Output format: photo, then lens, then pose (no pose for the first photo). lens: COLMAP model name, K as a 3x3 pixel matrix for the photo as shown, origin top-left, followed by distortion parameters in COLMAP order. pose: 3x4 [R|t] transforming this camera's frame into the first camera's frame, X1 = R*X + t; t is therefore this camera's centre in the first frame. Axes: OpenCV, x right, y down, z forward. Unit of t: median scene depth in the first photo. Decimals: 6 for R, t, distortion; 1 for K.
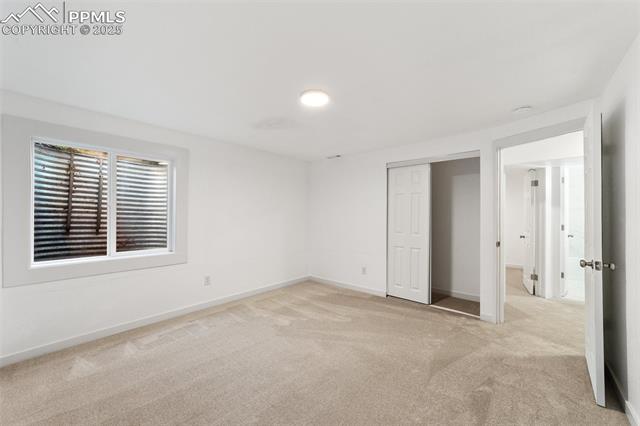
lens RADIAL K [[250.0, 0, 318.9], [0, 250.0, 215.3], [0, 0, 1]] dist [0.002946, 0.000117]
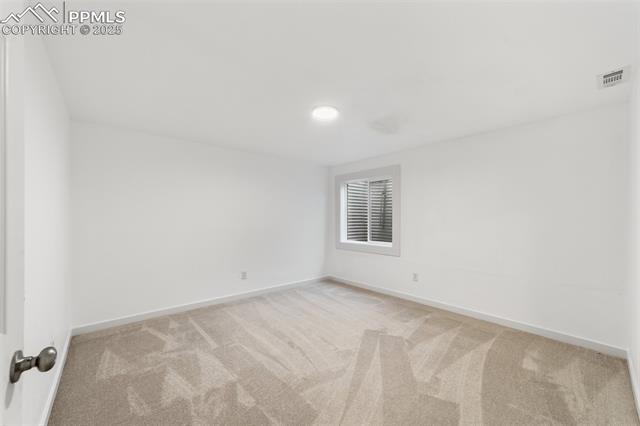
lens RADIAL K [[250.0, 0, 319.2], [0, 250.0, 215.0], [0, 0, 1]] dist [0.002946, 0.000117]
pose [[-0.125878, -0.007363, -0.992018, 0.816277], [0.001451, 0.999970, -0.007606, -0.008392], [0.992045, -0.002397, -0.125863, 0.822595]]
